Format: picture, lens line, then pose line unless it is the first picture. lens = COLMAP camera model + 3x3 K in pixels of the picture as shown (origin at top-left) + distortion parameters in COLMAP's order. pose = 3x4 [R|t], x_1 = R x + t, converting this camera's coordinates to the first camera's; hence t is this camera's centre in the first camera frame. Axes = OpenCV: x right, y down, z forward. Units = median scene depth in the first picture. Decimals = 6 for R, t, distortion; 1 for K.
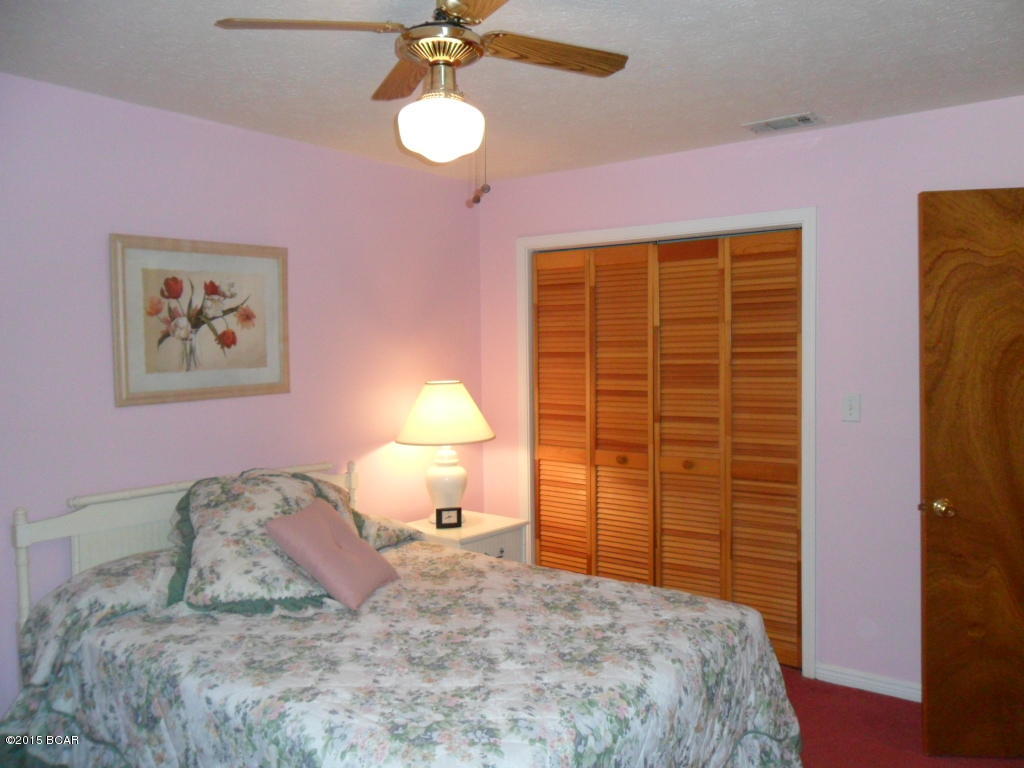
lens RADIAL K [[829.8, 0, 514.4], [0, 829.8, 381.3], [0, 0, 1]] dist [-0.039815, 0.036589]
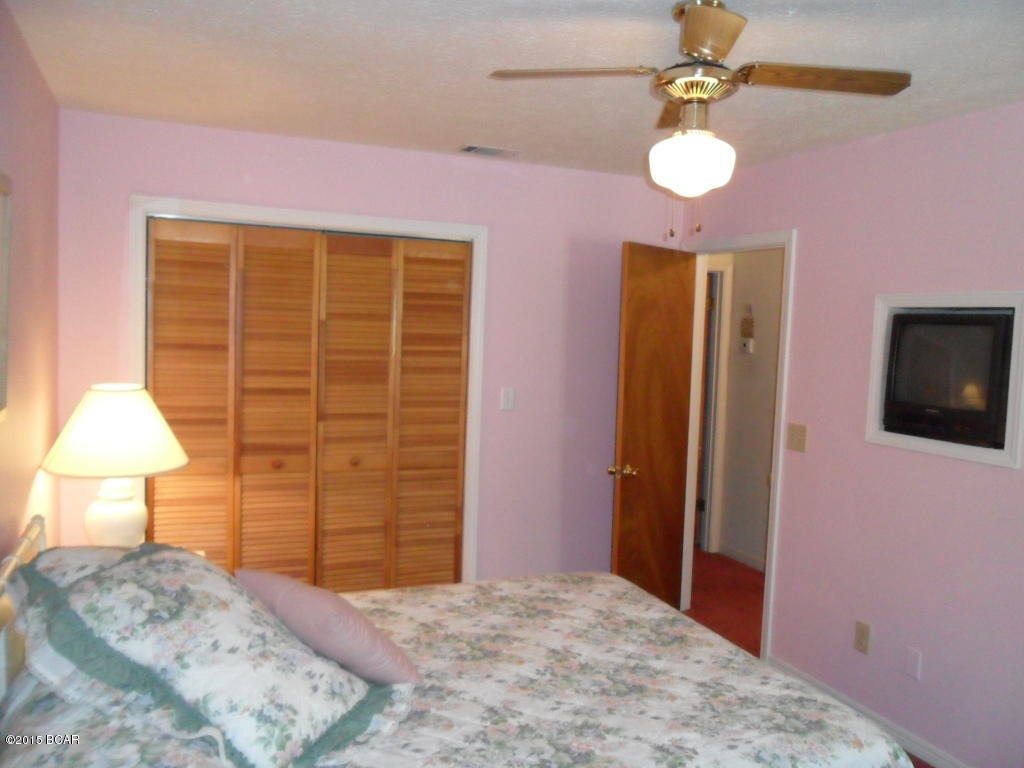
lens RADIAL K [[829.8, 0, 514.4], [0, 829.8, 381.3], [0, 0, 1]] dist [-0.039815, 0.036589]
pose [[0.485200, -0.031920, 0.873821, -0.576438], [-0.010724, 0.999041, 0.042448, -0.040866], [-0.874338, -0.029966, 0.484392, 0.359356]]
